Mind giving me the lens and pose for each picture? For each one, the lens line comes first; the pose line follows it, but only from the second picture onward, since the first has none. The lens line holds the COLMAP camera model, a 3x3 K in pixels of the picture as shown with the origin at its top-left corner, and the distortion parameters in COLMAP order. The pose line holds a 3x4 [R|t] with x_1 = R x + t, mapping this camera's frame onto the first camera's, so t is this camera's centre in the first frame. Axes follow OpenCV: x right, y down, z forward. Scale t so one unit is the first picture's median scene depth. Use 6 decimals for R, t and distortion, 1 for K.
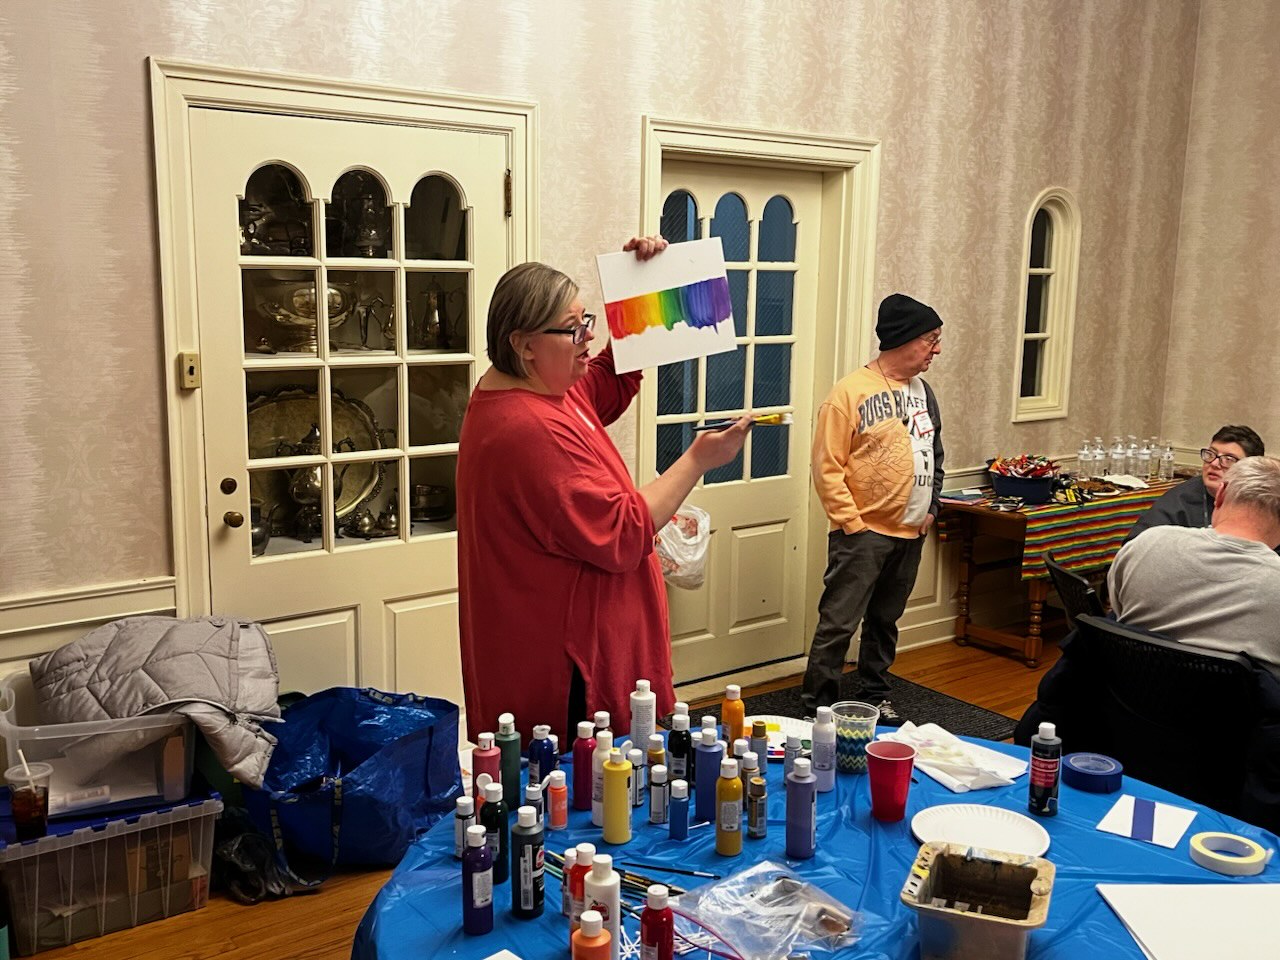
lens RADIAL K [[1306.0, 0, 632.0], [0, 1306.0, 493.7], [0, 0, 1]] dist [0.048424, 0.000000]
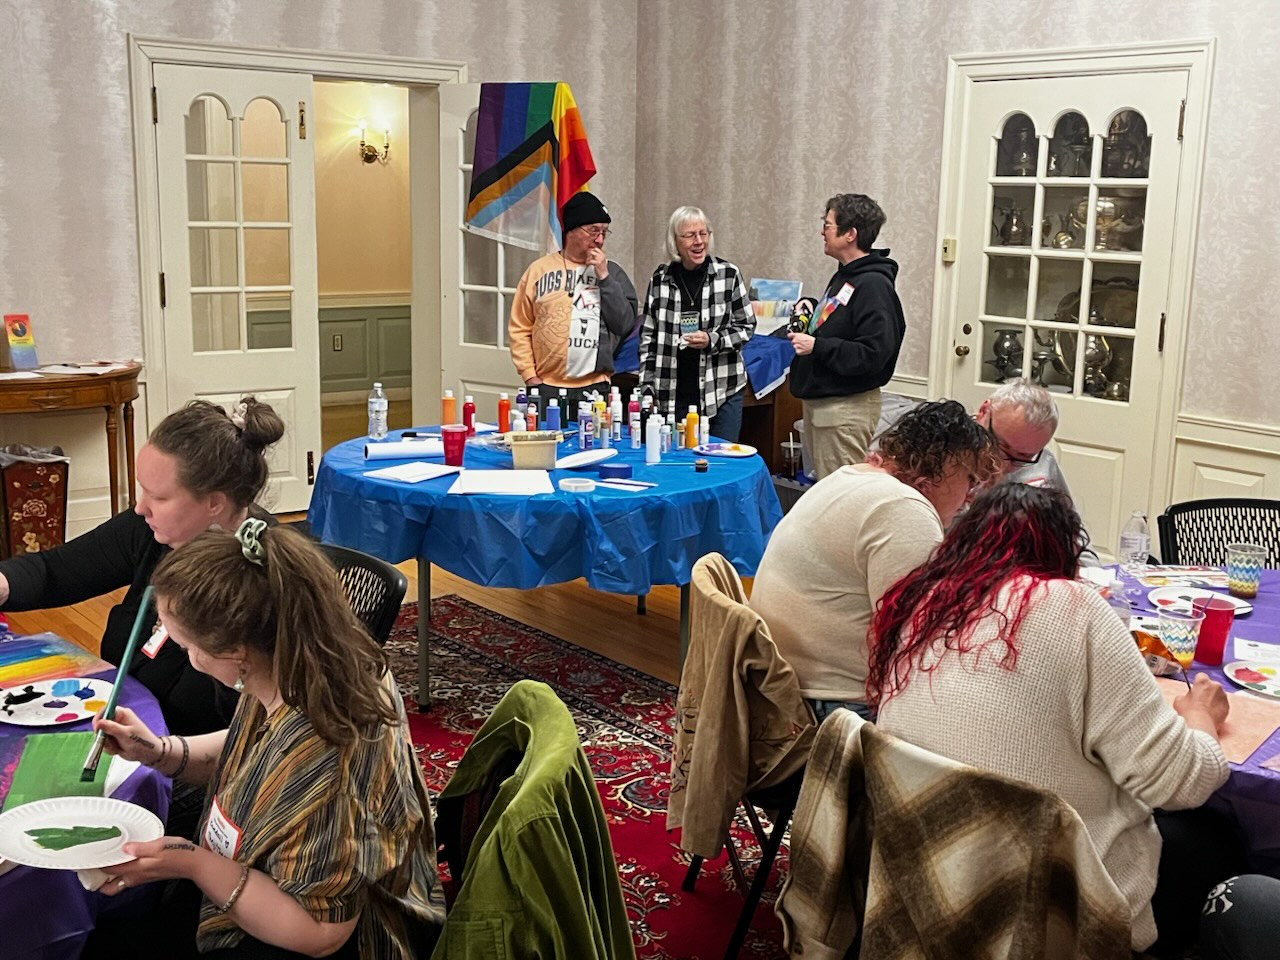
lens RADIAL K [[1475.2, 0, 642.3], [0, 1475.2, 481.9], [0, 0, 1]] dist [0.086043, 0.000000]
pose [[0.036033, 0.192358, -0.980663, 0.967940], [-0.187622, 0.965153, 0.182422, -0.053903], [0.981580, 0.177421, 0.070868, 0.371546]]
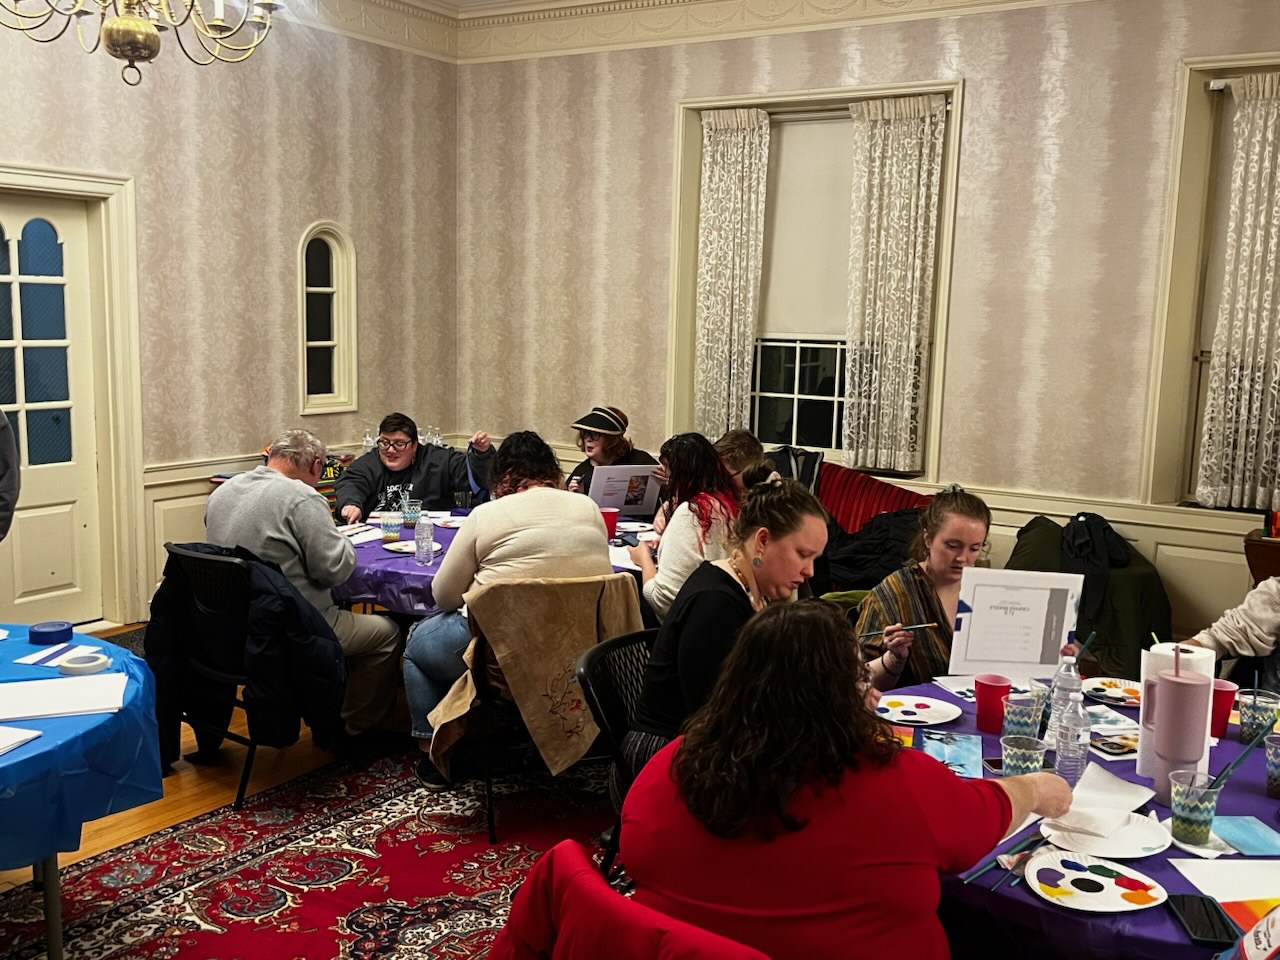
lens RADIAL K [[1306.0, 0, 646.4], [0, 1306.0, 482.9], [0, 0, 1]] dist [0.048424, 0.000000]
pose [[0.946760, -0.033825, 0.320158, 0.224735], [0.040859, 0.999048, -0.015275, 0.042268], [-0.319337, 0.027543, 0.947241, -0.254870]]
